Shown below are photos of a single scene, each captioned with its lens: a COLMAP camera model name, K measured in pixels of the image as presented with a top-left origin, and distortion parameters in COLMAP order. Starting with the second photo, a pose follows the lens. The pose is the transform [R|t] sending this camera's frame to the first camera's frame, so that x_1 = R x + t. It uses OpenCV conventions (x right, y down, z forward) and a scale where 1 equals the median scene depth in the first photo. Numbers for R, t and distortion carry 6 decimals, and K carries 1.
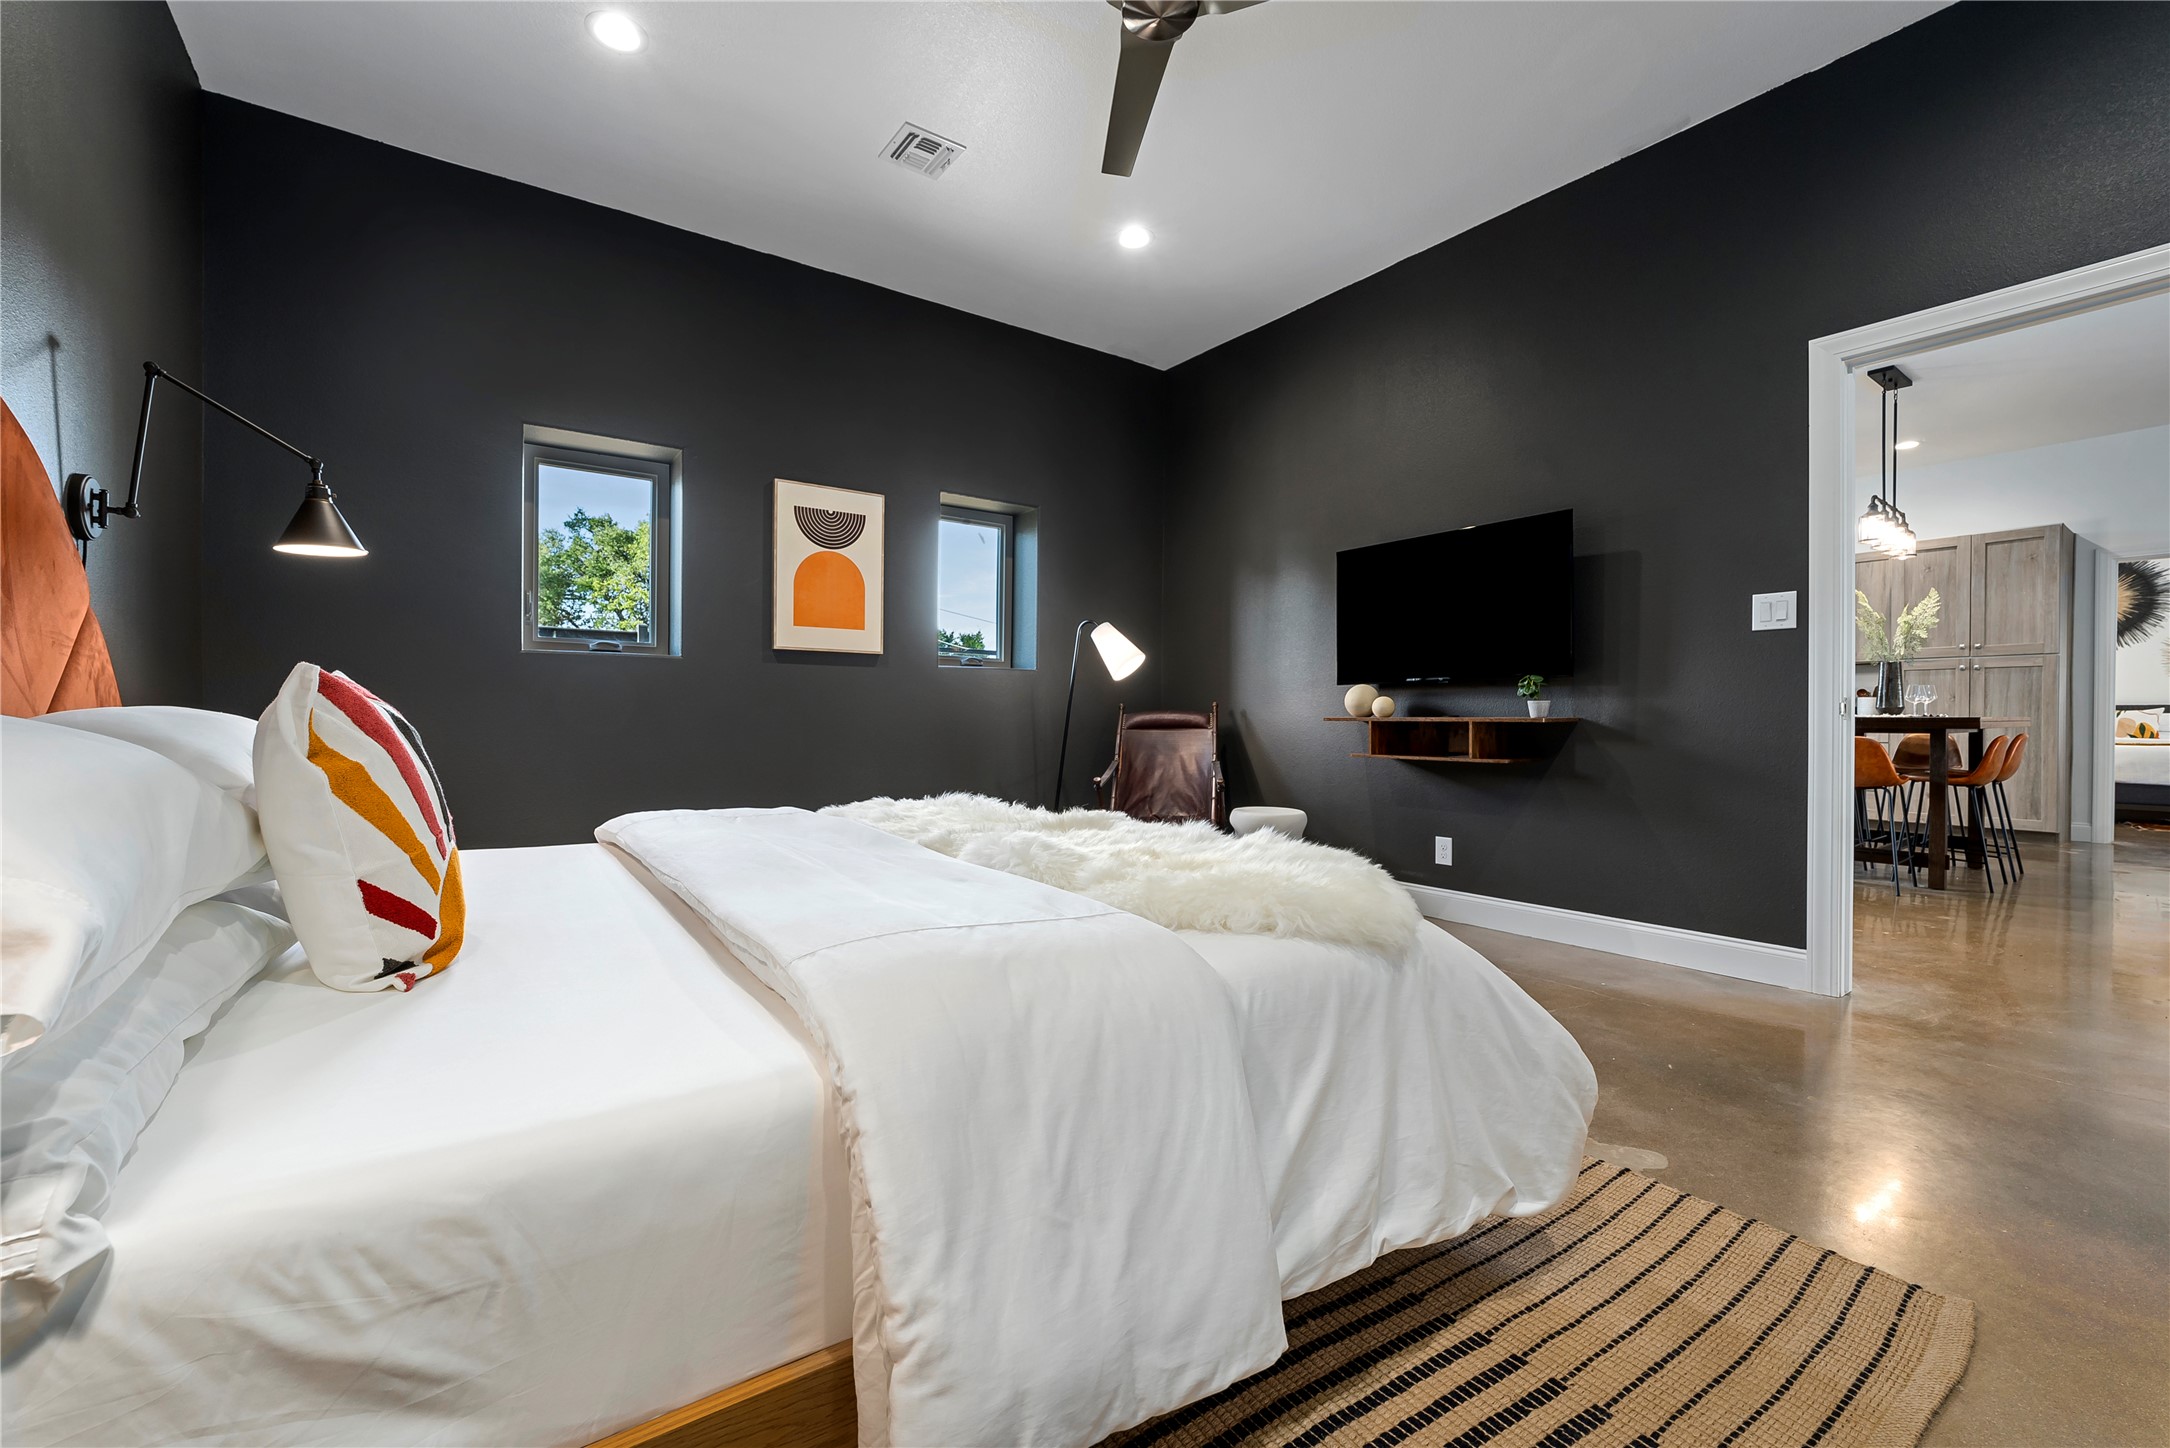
lens RADIAL K [[889.2, 0, 1072.3], [0, 889.2, 717.6], [0, 0, 1]] dist [0.000073, 0.000020]
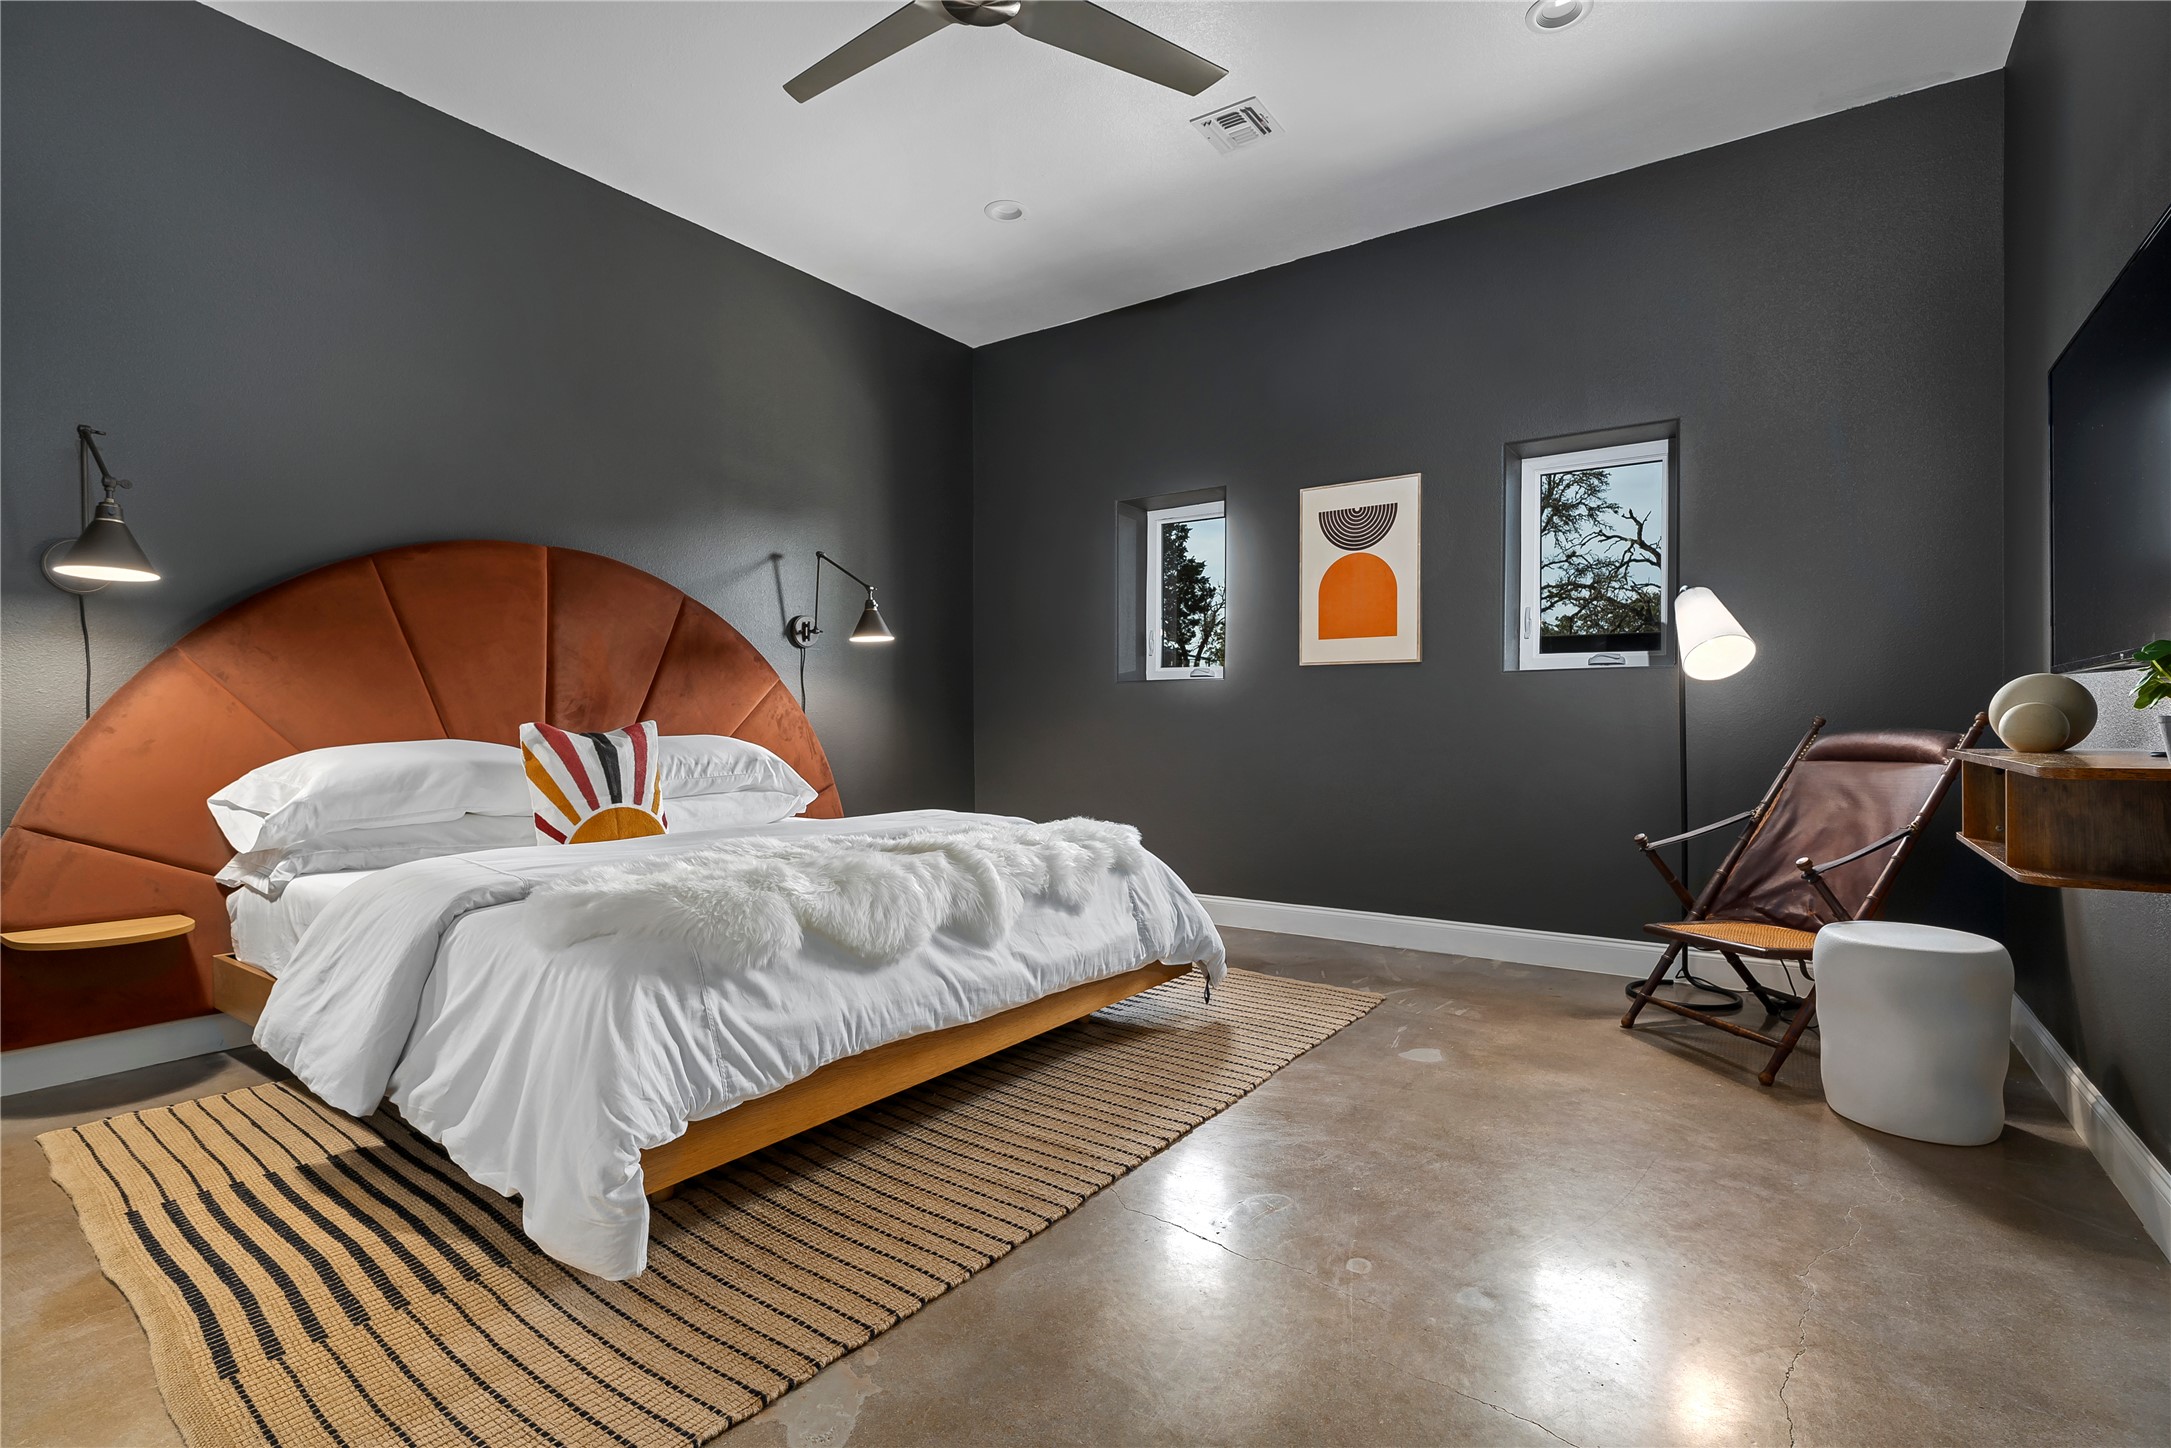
lens RADIAL K [[1005.4, 0, 1077.7], [0, 1005.4, 727.8], [0, 0, 1]] dist [0.005995, 0.000555]
pose [[0.329950, 0.002004, -0.943996, 0.615721], [-0.002154, 0.999997, 0.001370, -0.010482], [0.943996, 0.001582, 0.329953, 0.406467]]
